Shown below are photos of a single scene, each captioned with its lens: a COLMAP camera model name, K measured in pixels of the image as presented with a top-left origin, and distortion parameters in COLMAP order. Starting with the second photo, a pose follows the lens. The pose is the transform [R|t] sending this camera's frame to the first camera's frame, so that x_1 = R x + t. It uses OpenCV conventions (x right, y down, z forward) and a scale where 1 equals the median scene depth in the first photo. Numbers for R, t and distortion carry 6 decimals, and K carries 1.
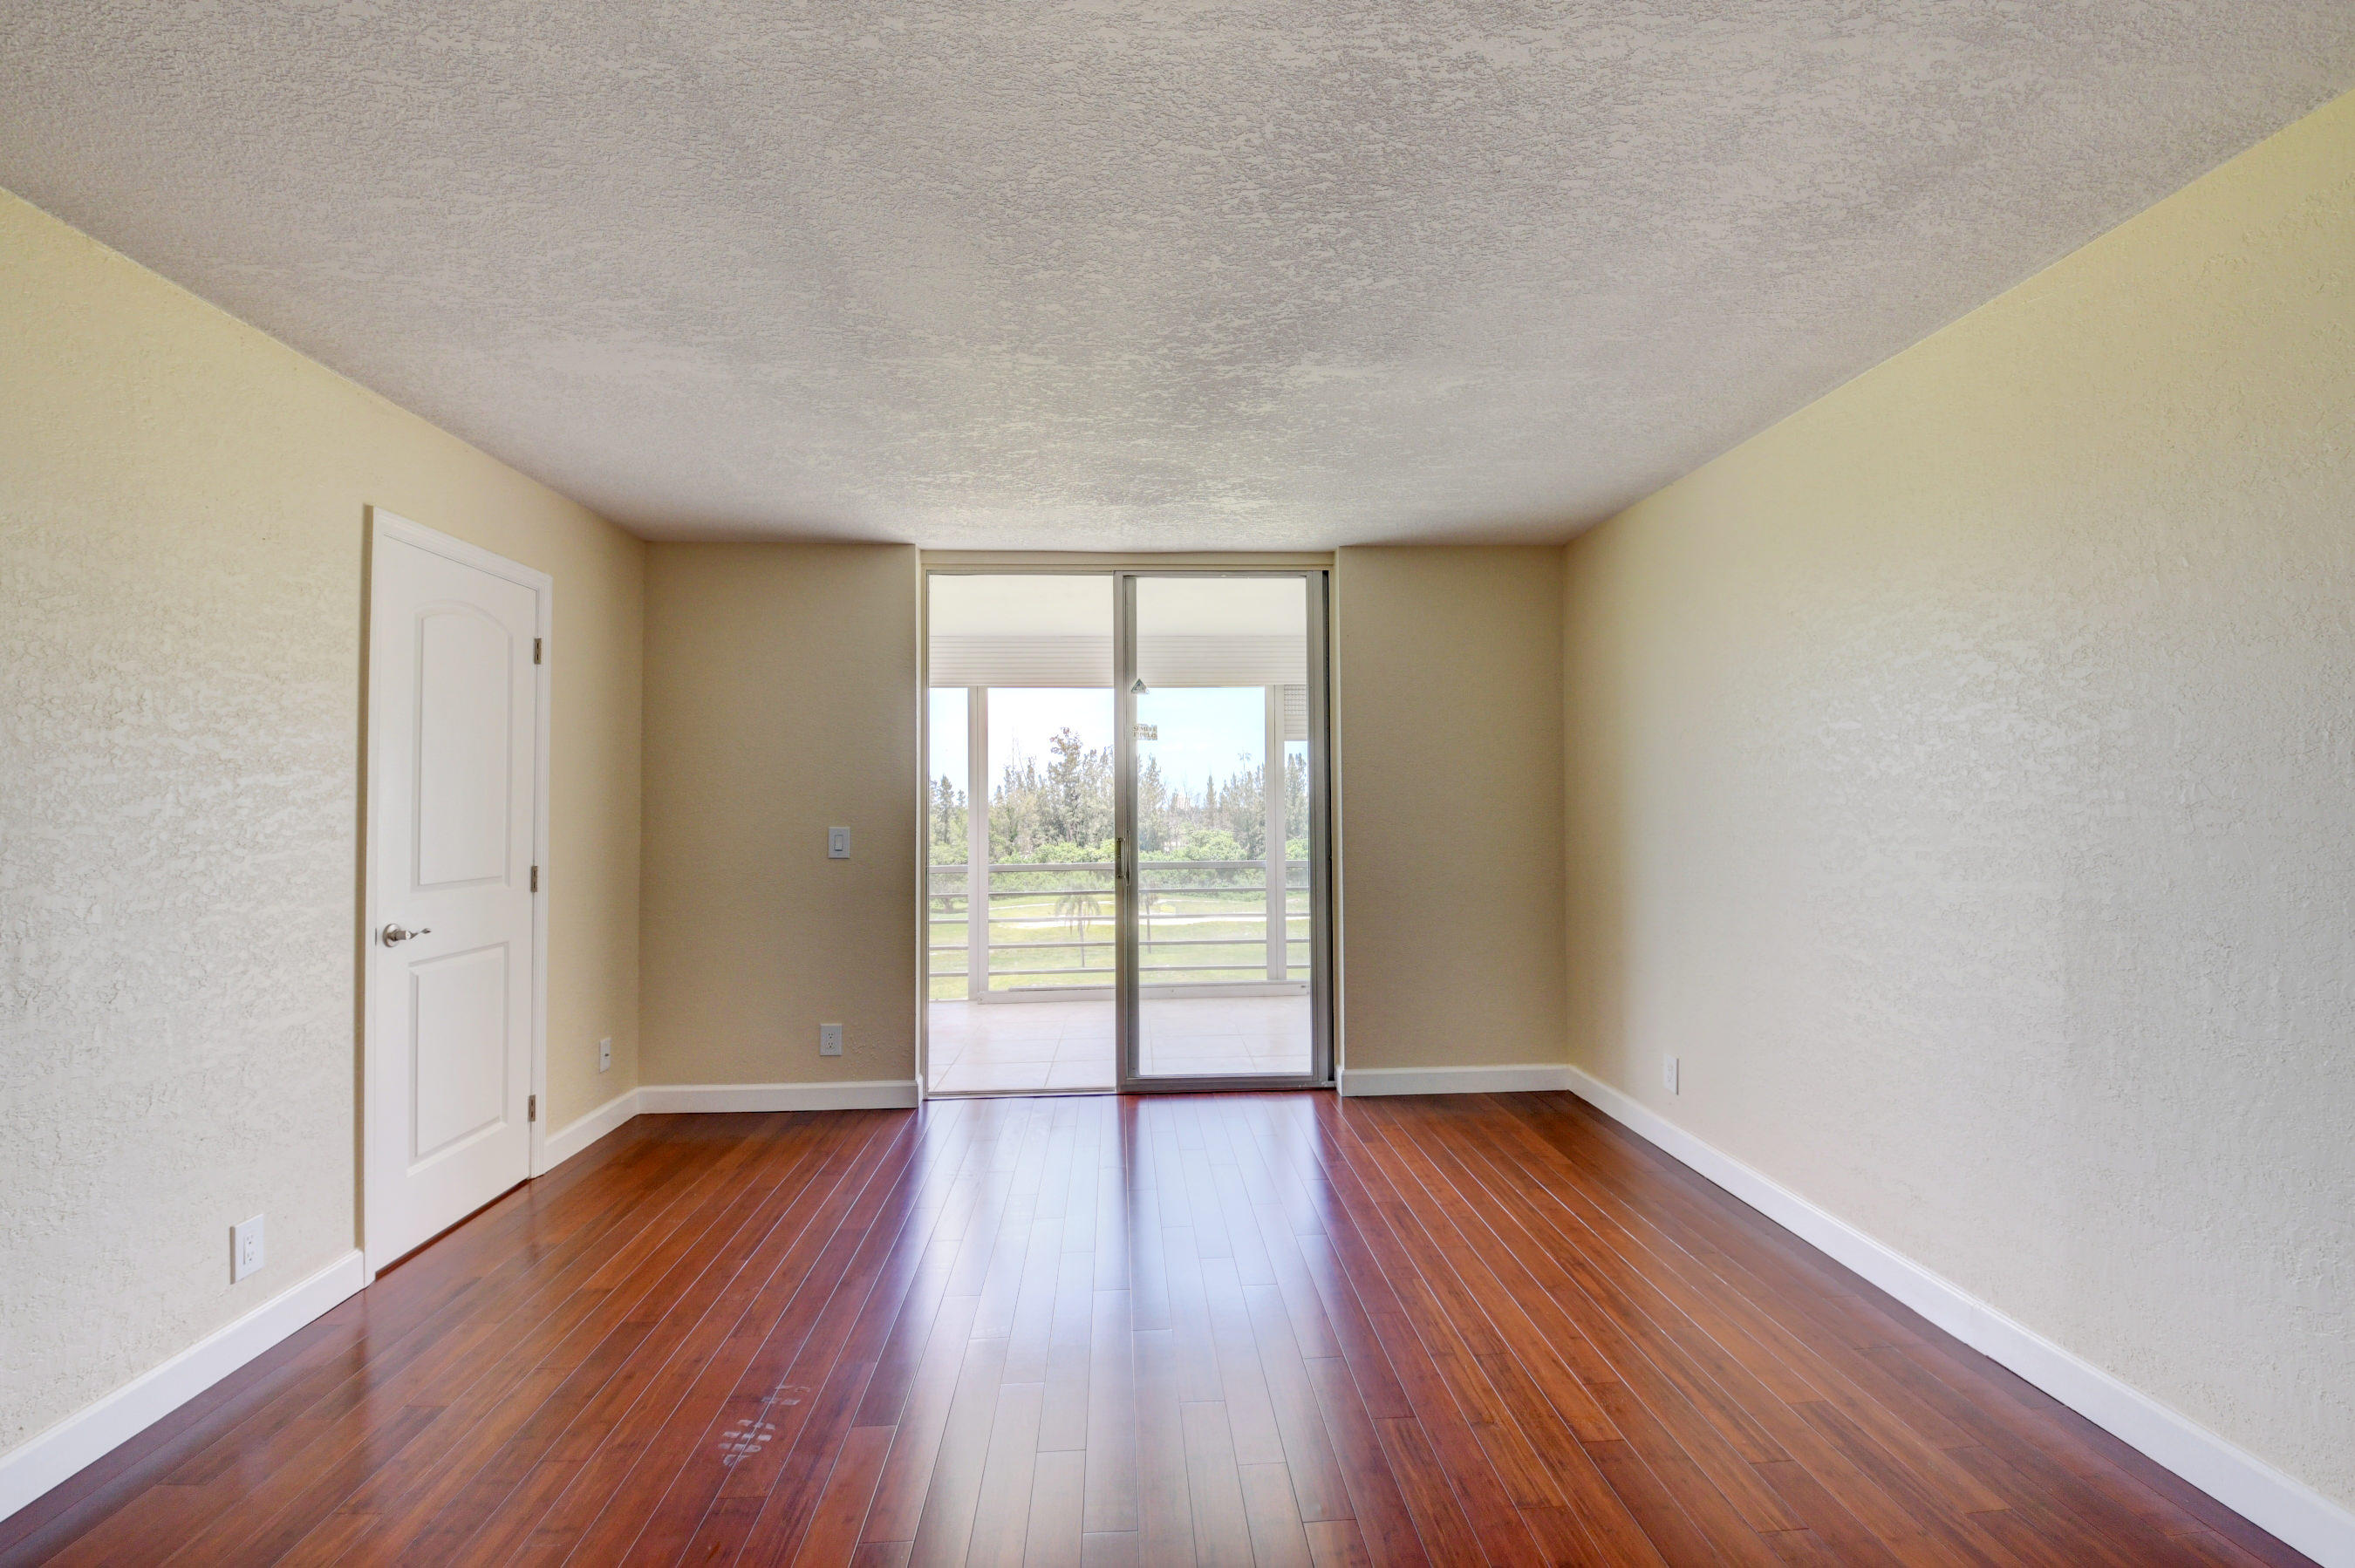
lens RADIAL K [[1042.2, 0, 1172.4], [0, 1042.2, 784.2], [0, 0, 1]] dist [-0.006980, -0.011476]
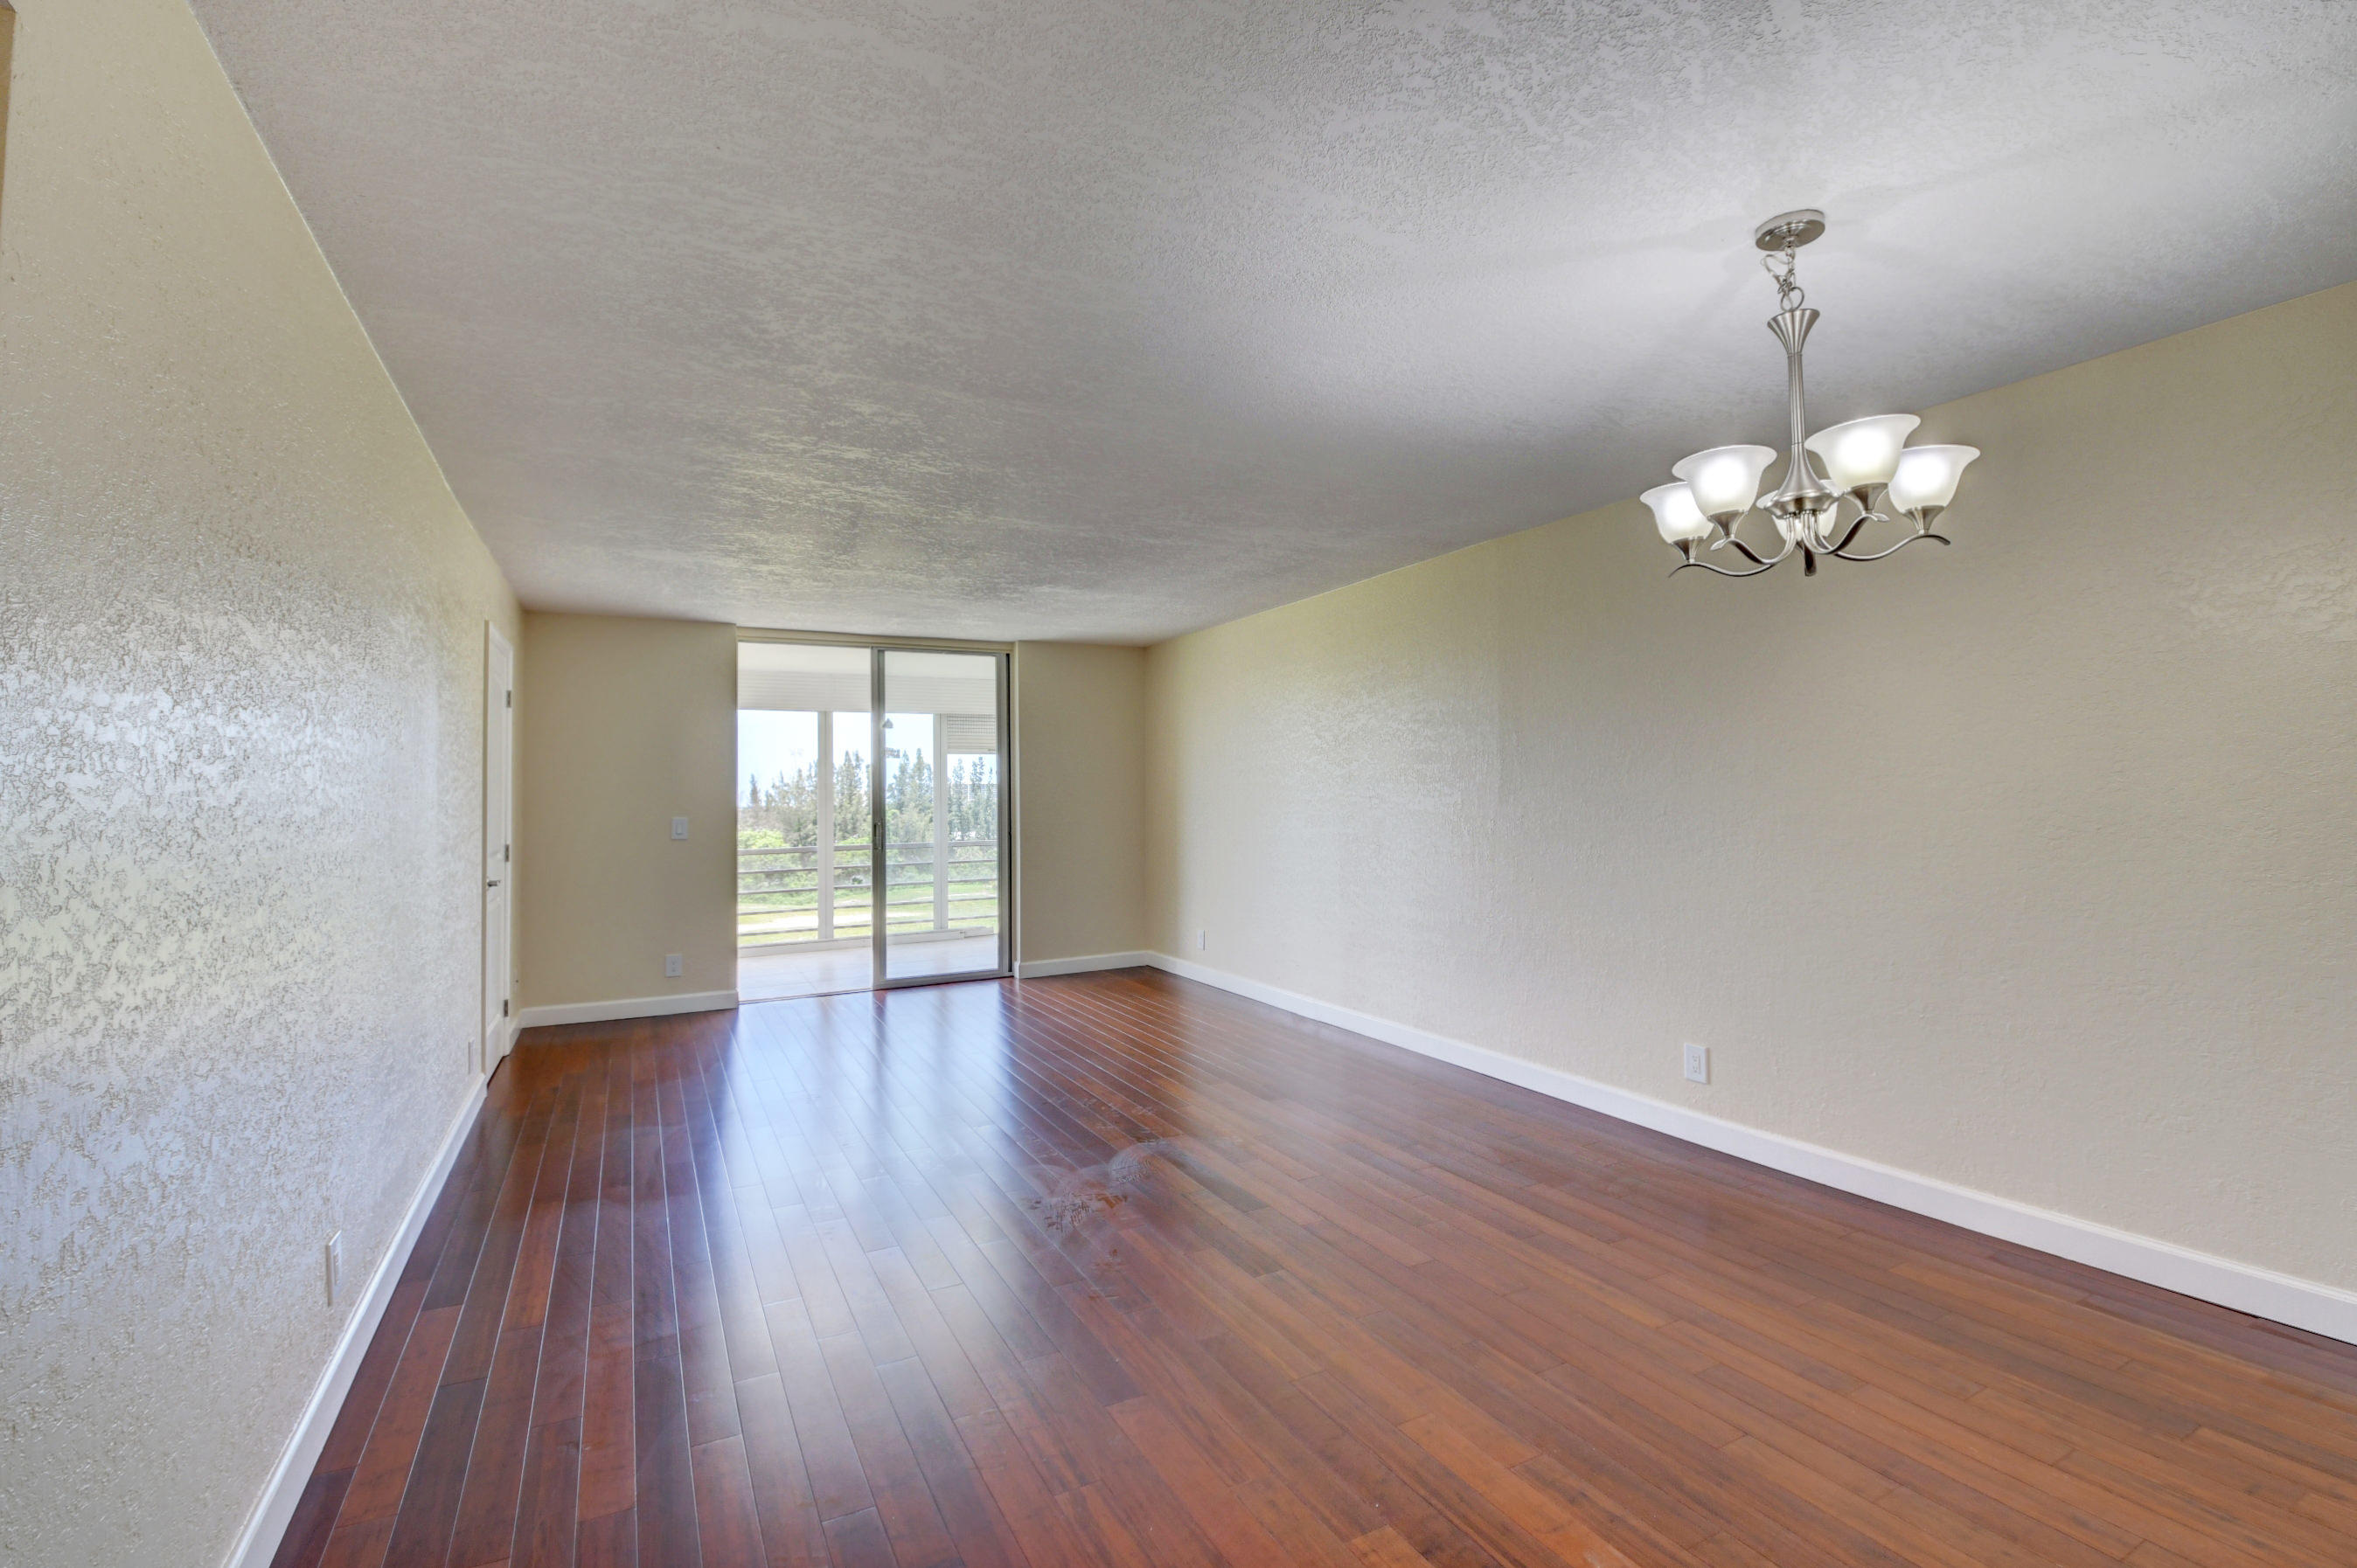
lens RADIAL K [[1043.0, 0, 1171.6], [0, 1043.0, 787.5], [0, 0, 1]] dist [-0.006980, -0.011476]
pose [[0.913262, 0.001148, 0.407372, -0.181258], [-0.003032, 0.999987, 0.003979, -0.004421], [-0.407362, -0.004869, 0.913254, -0.375502]]
